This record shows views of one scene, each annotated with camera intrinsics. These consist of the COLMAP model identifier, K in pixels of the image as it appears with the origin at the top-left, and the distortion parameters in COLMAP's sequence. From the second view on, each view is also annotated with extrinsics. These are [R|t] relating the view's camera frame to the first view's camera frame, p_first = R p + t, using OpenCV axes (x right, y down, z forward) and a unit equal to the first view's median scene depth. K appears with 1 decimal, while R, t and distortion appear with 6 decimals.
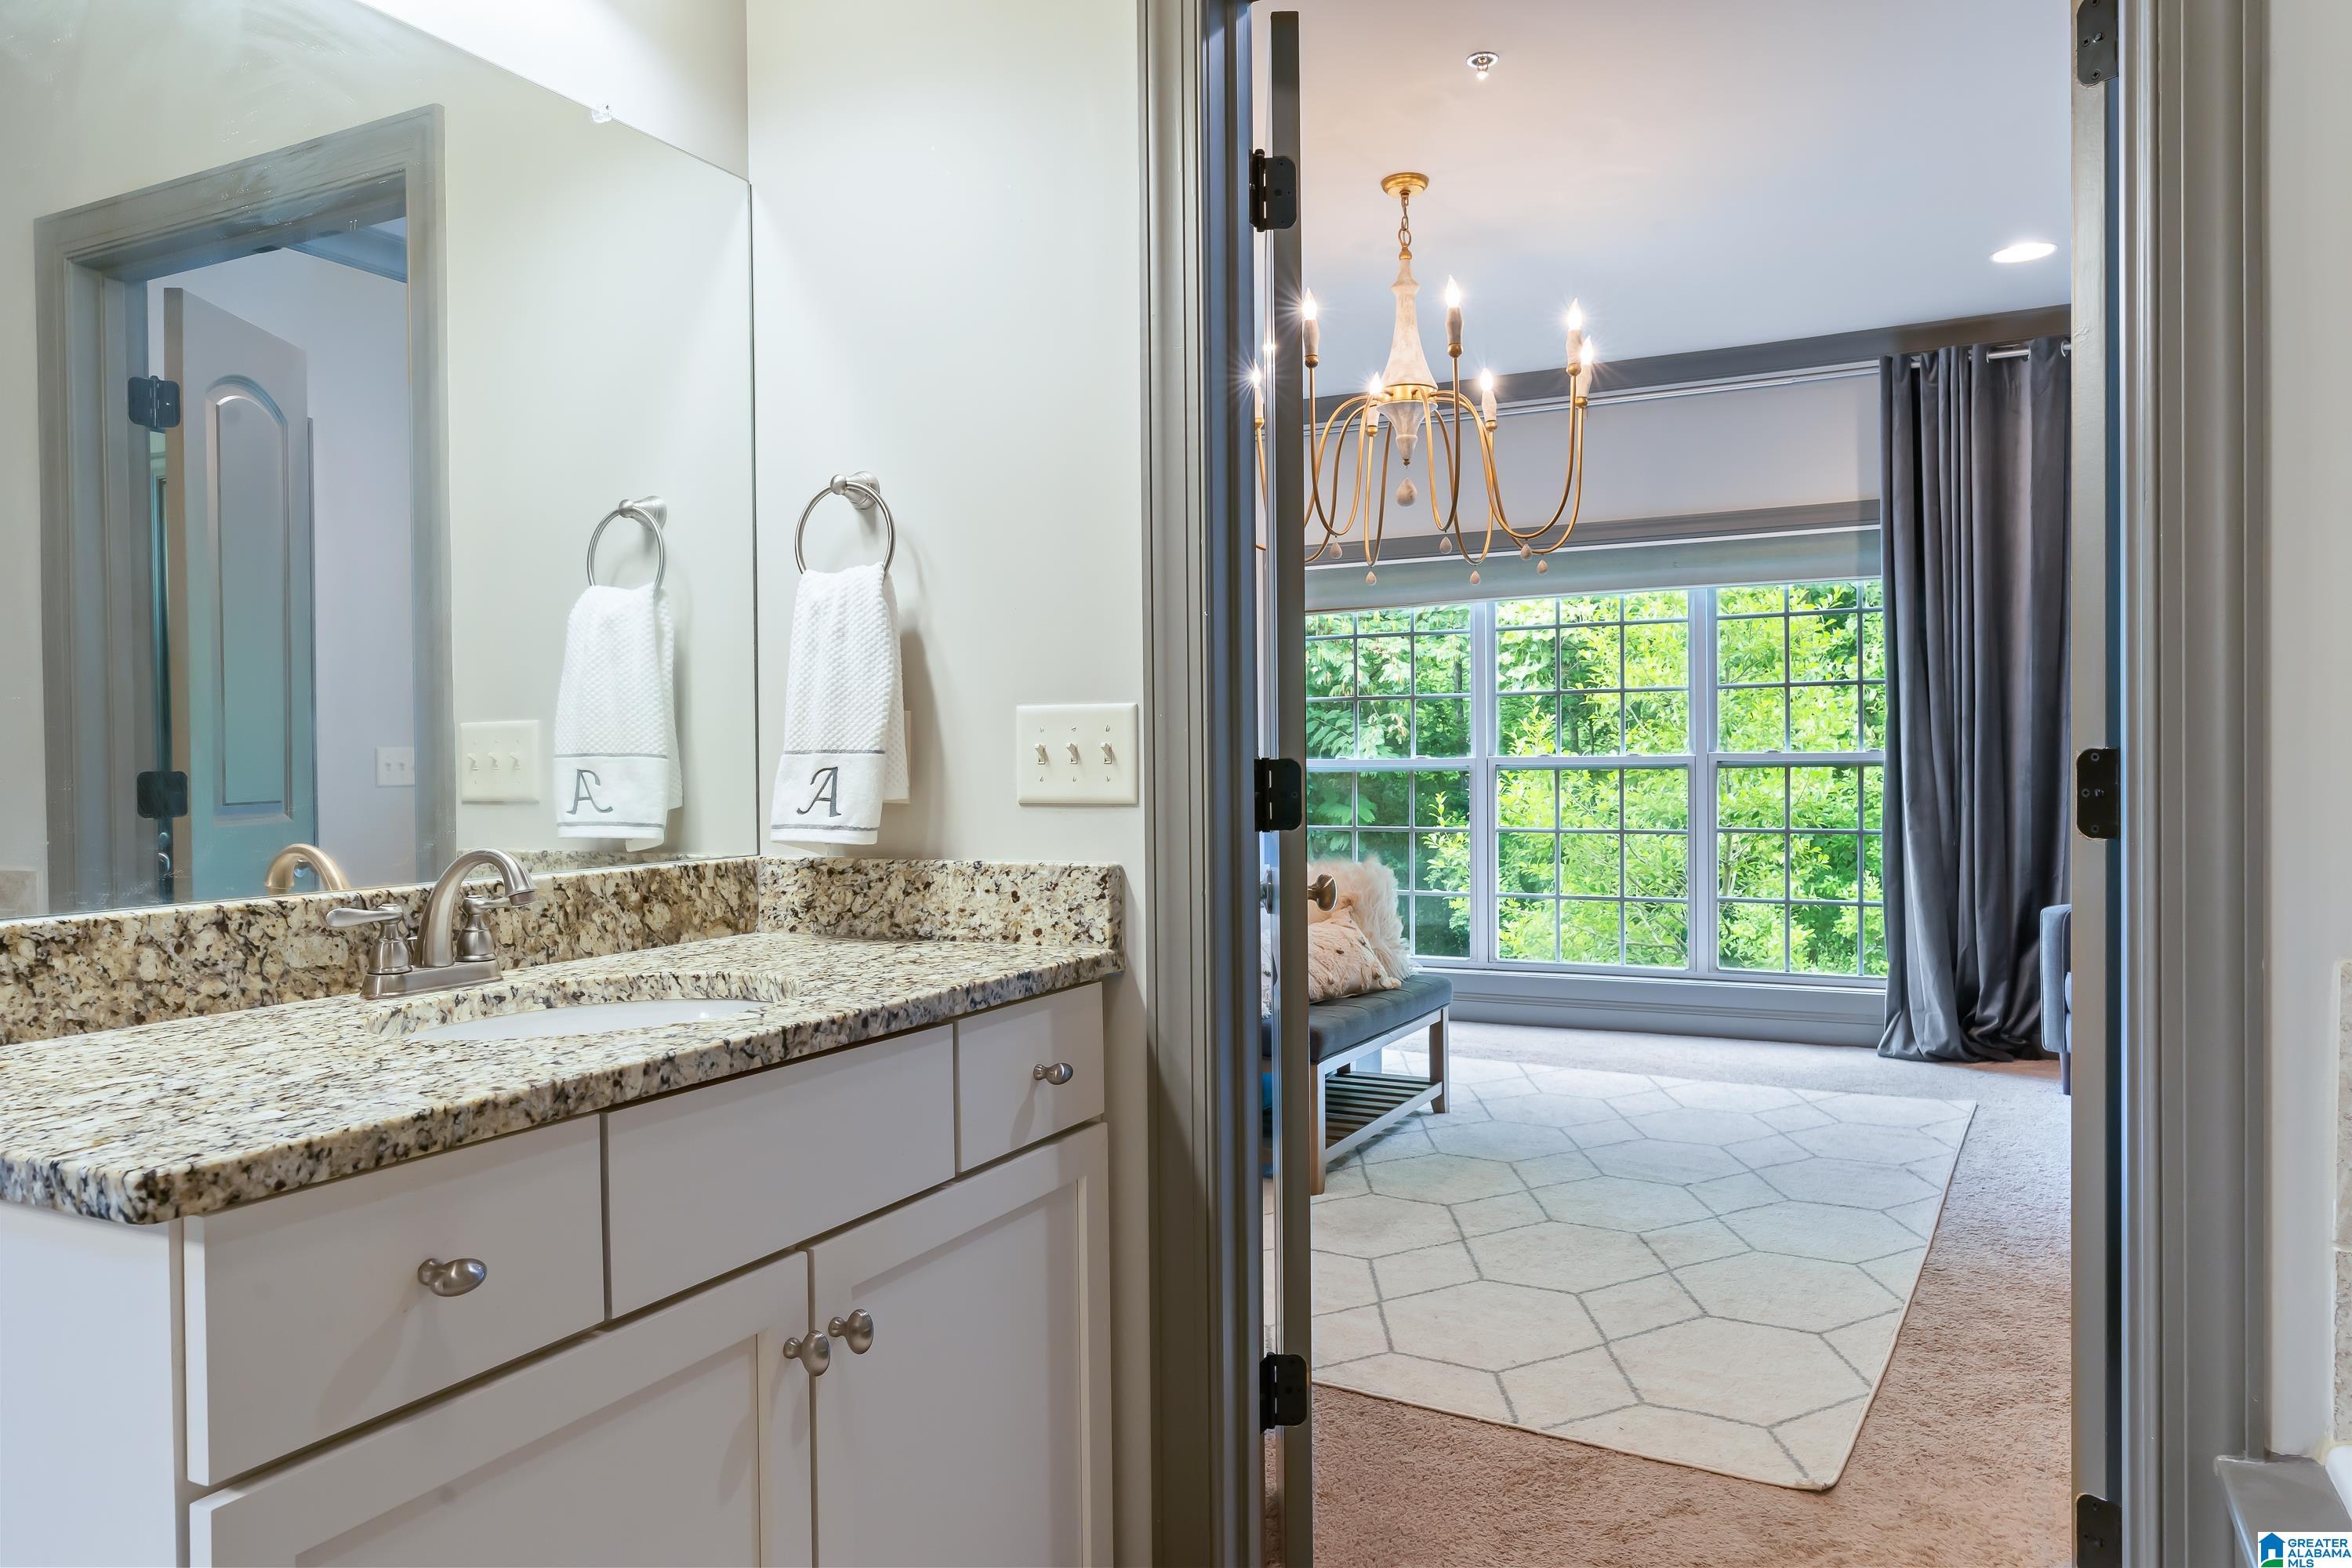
lens RADIAL K [[1545.4, 0, 1186.5], [0, 1545.4, 784.5], [0, 0, 1]] dist [0.005690, 0.001946]
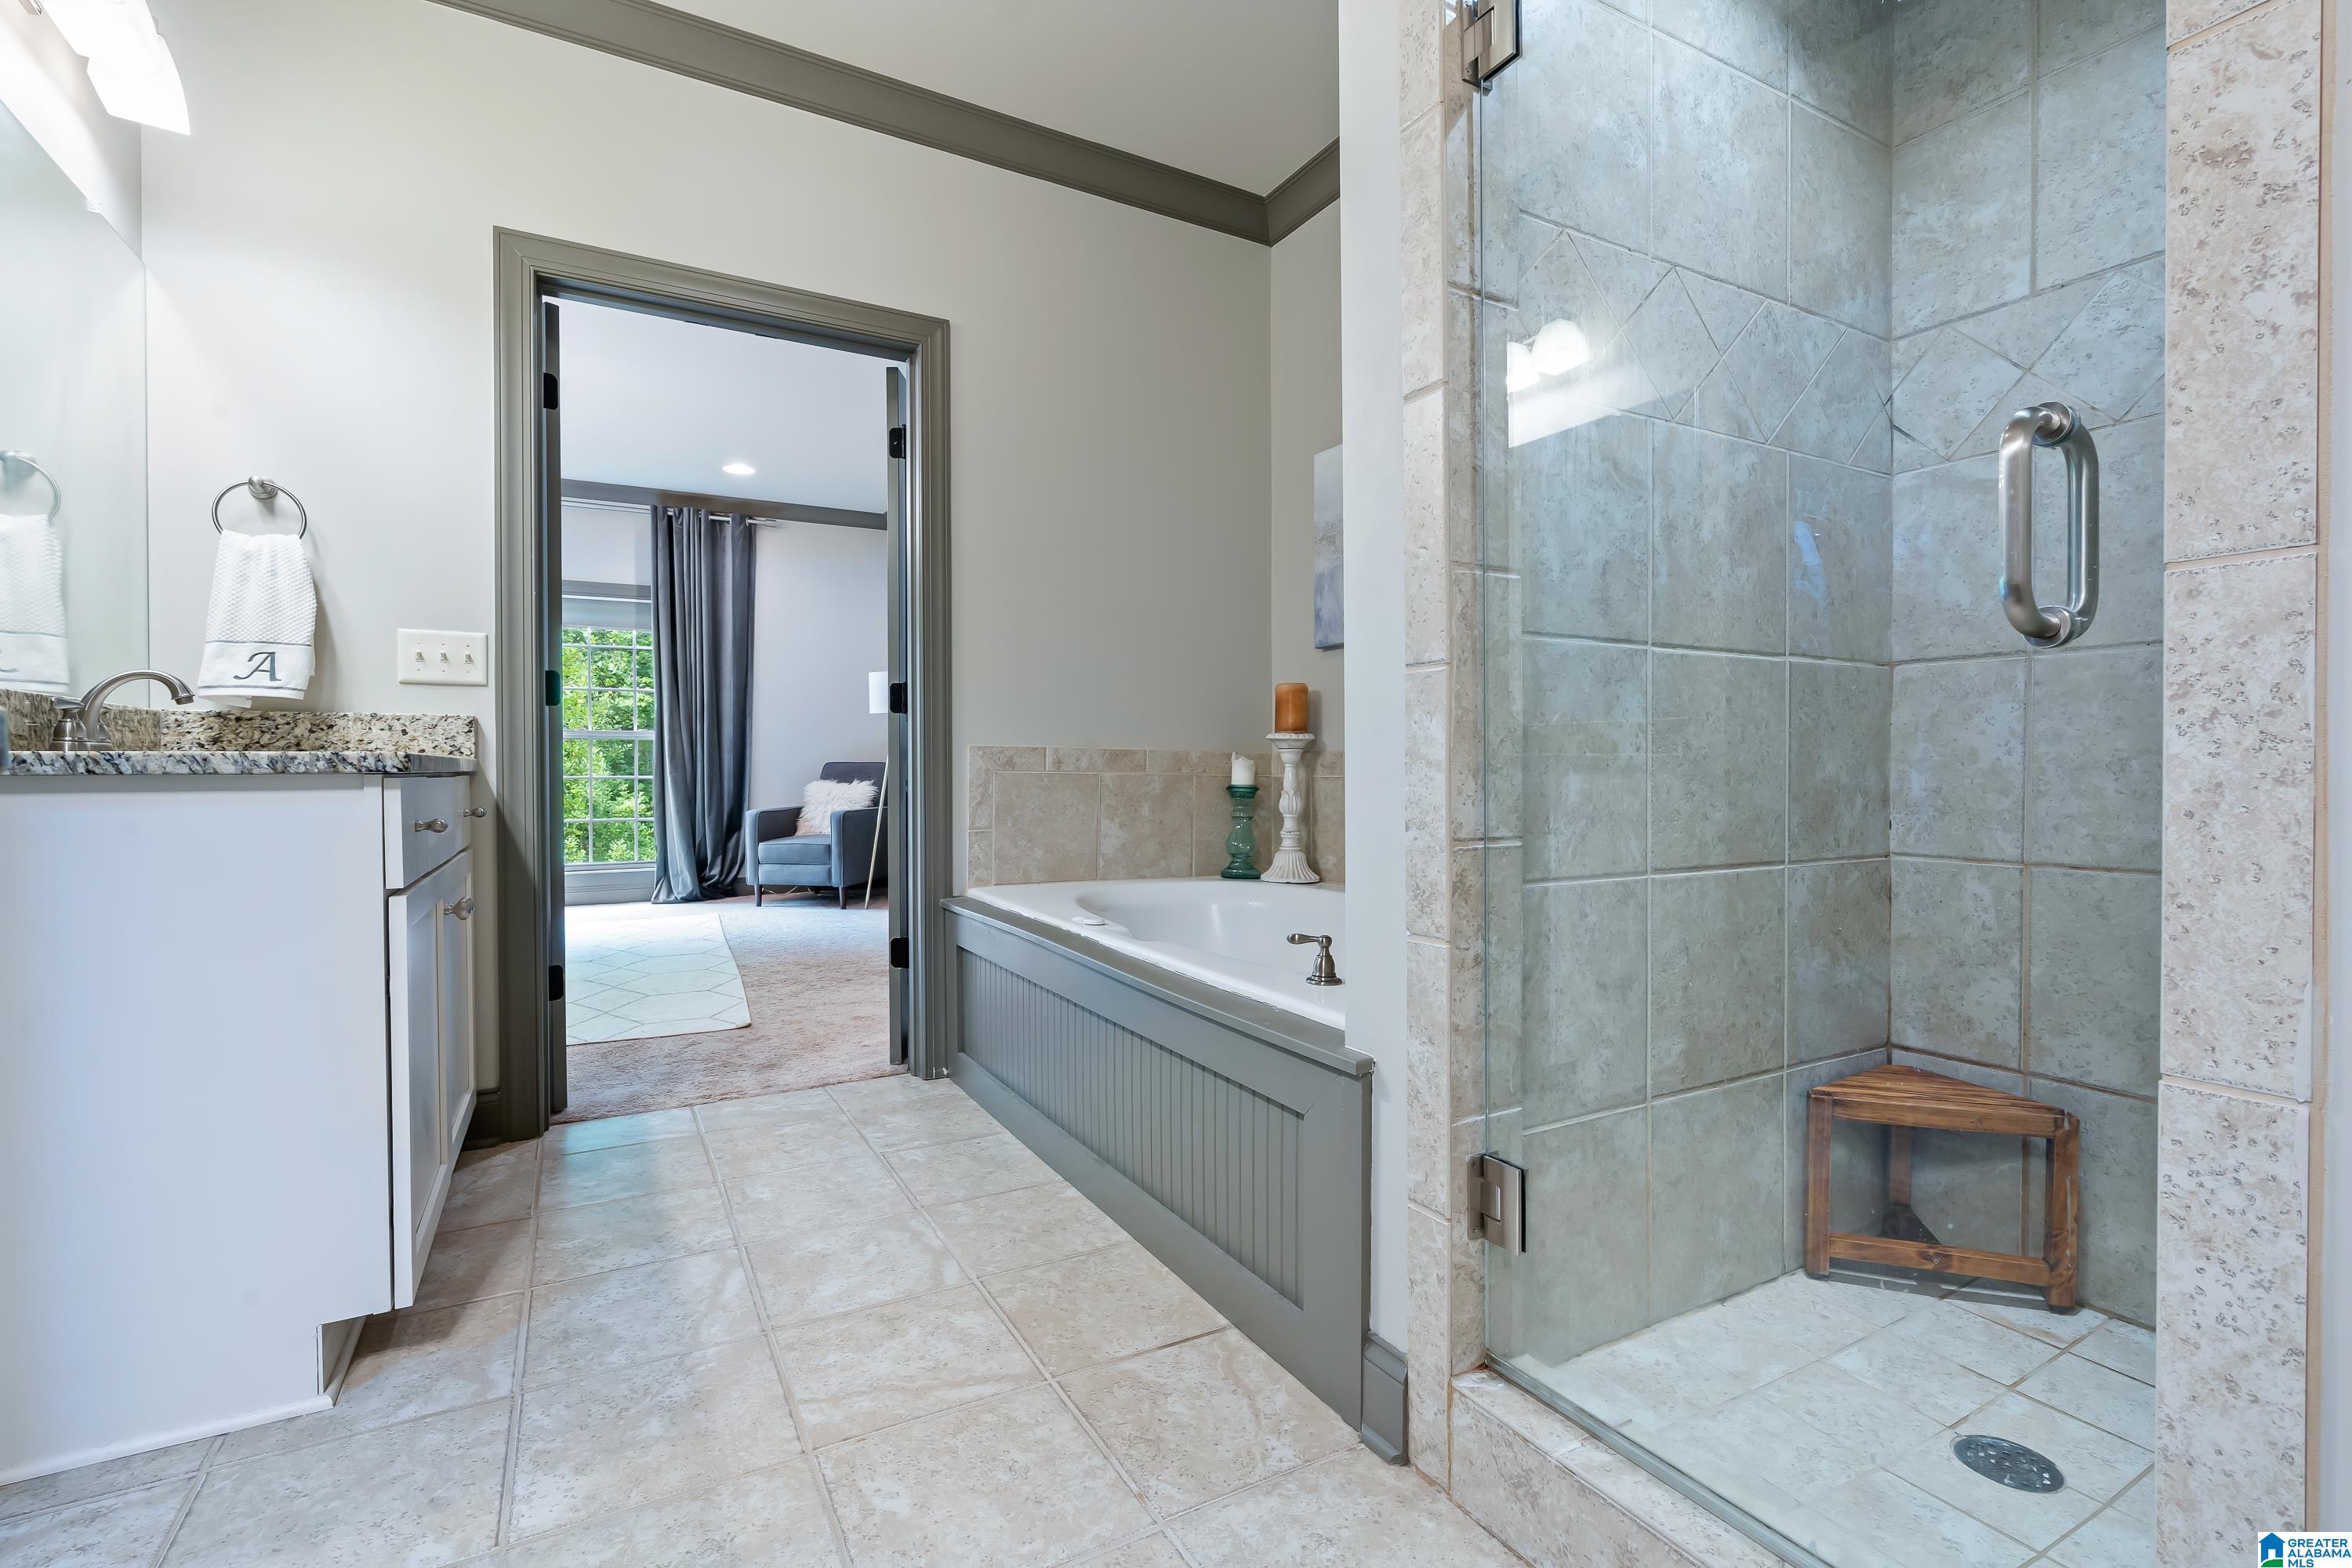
lens RADIAL K [[1063.0, 0, 1163.5], [0, 1063.0, 785.0], [0, 0, 1]] dist [-0.003499, 0.001058]
pose [[0.562947, -0.000880, 0.826493, -0.607497], [0.007021, 0.999968, -0.003717, 0.137726], [-0.826463, 0.007895, 0.562935, -0.425685]]
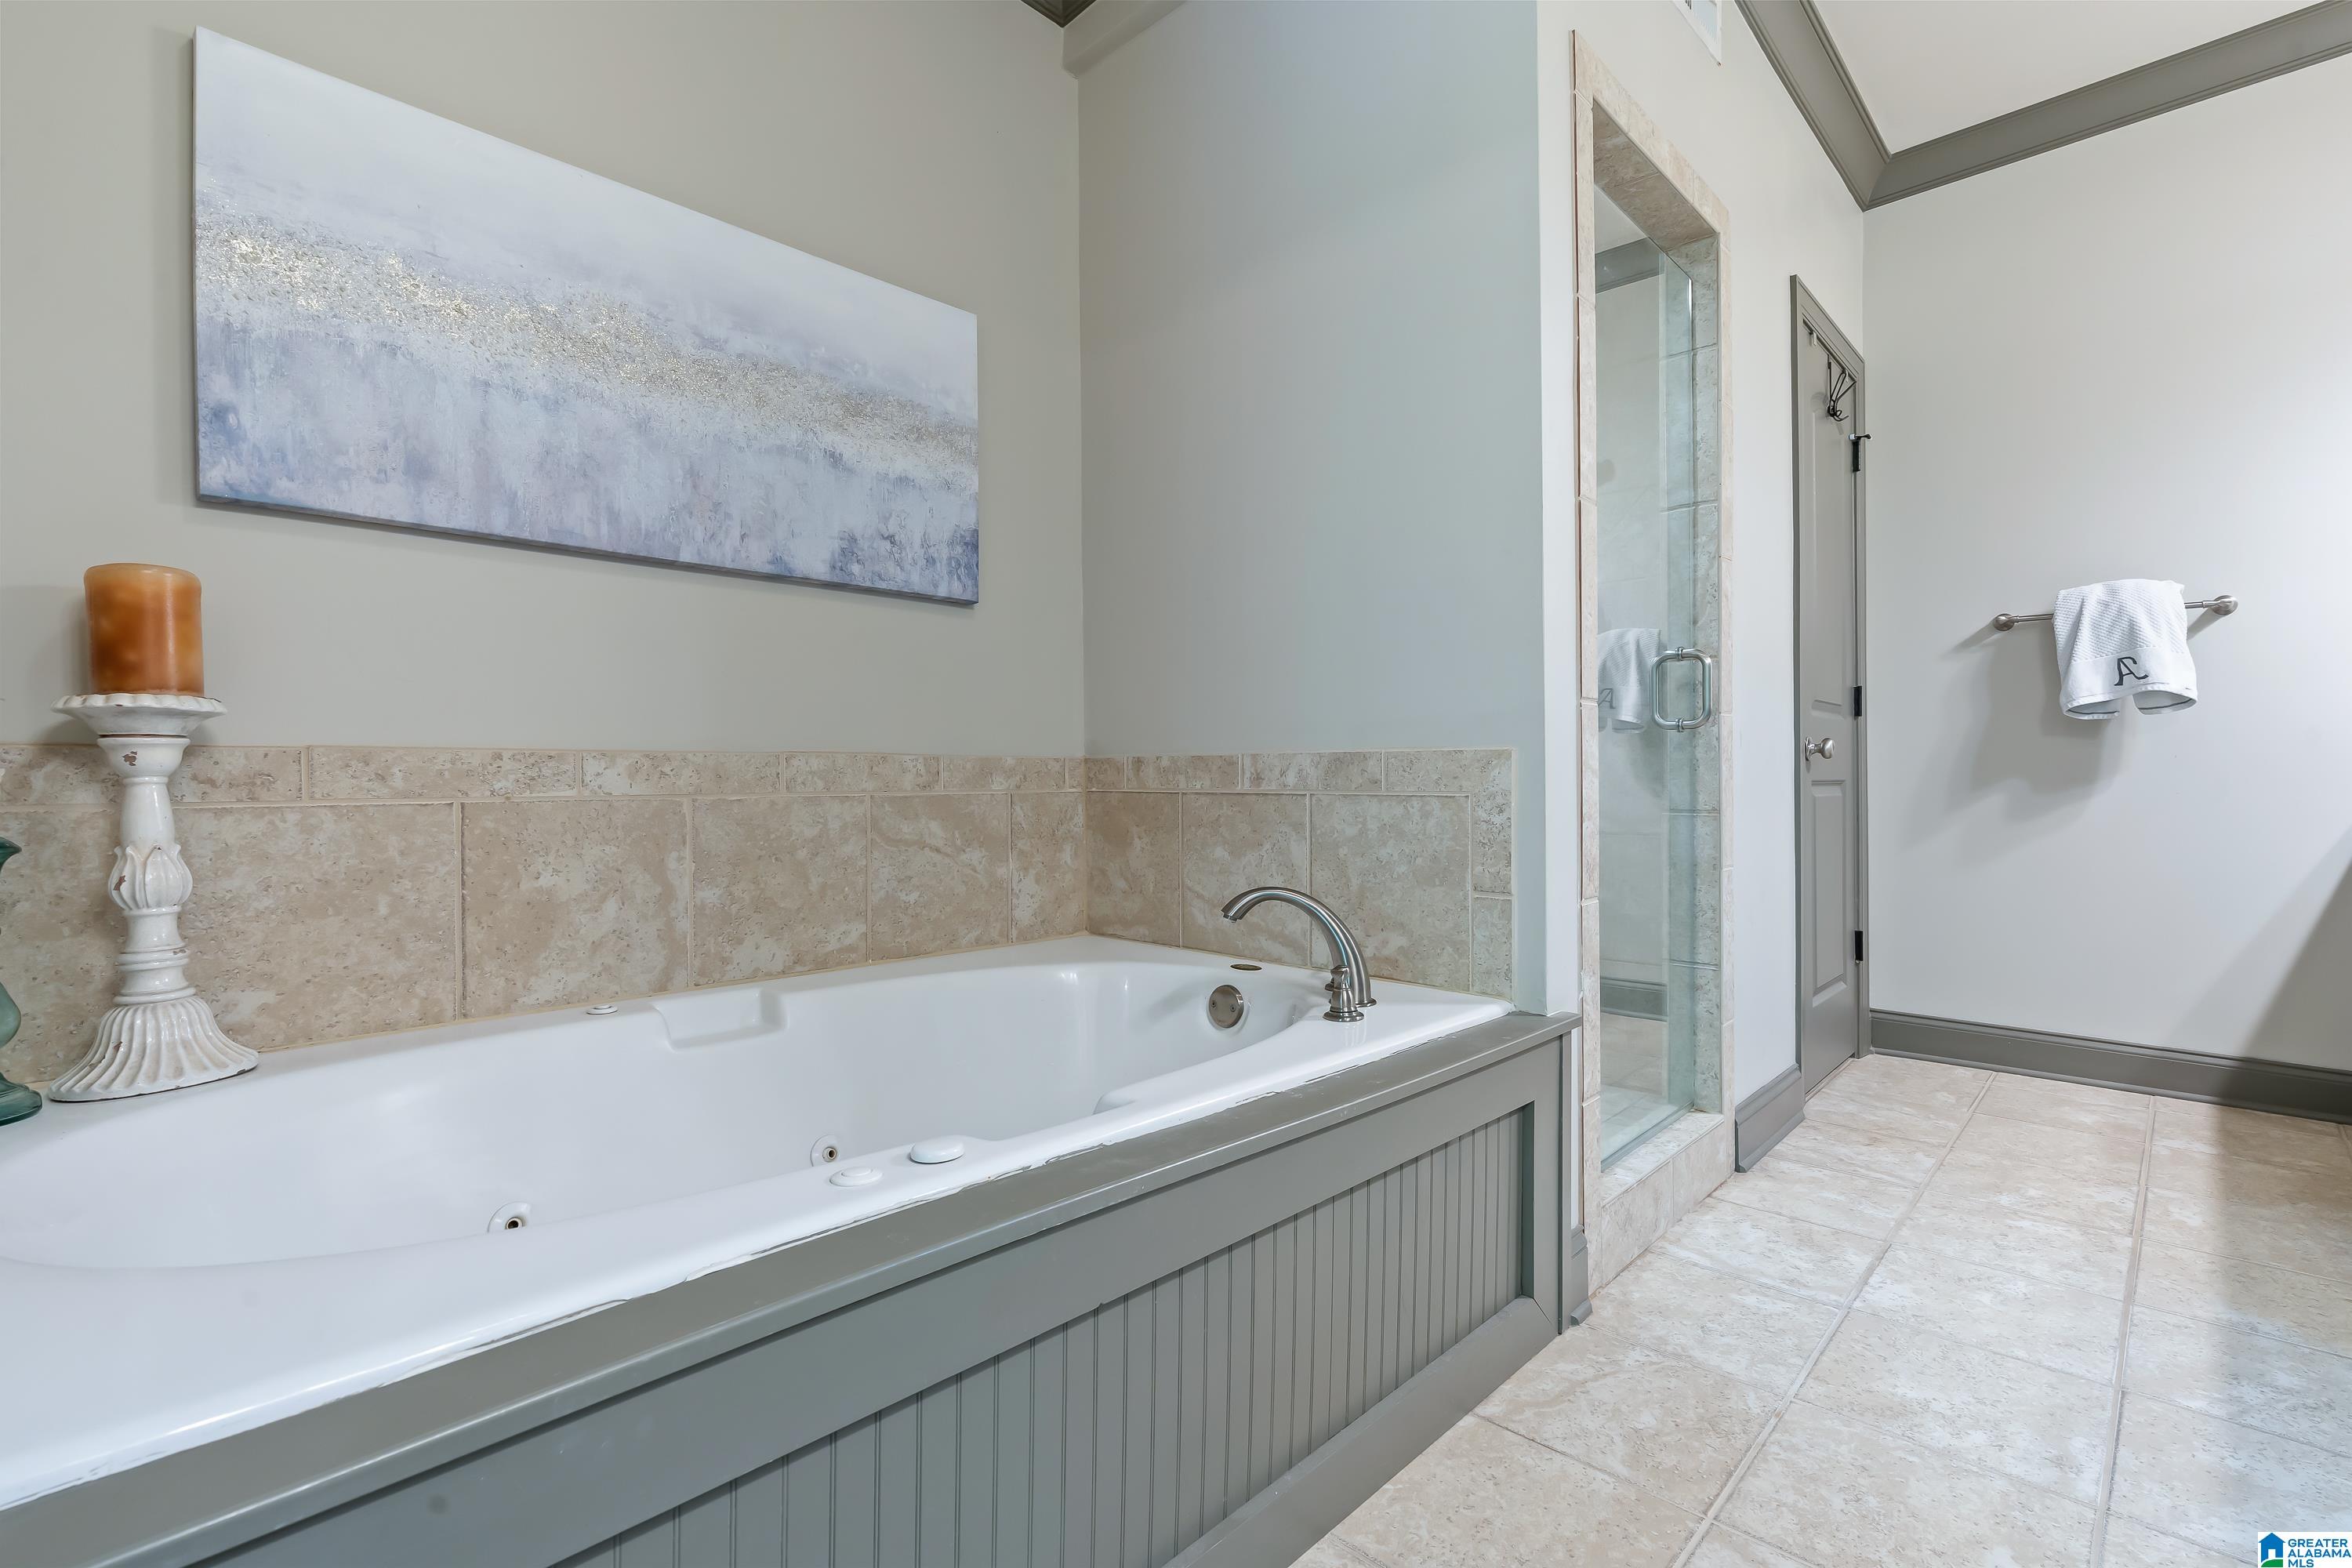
lens RADIAL K [[1063.0, 0, 1169.1], [0, 1063.0, 777.0], [0, 0, 1]] dist [-0.003499, 0.001058]
pose [[-0.955816, 0.015363, 0.293564, 0.127873], [0.019702, 0.999736, 0.011829, 0.105012], [-0.293305, 0.017090, -0.955866, 0.824372]]
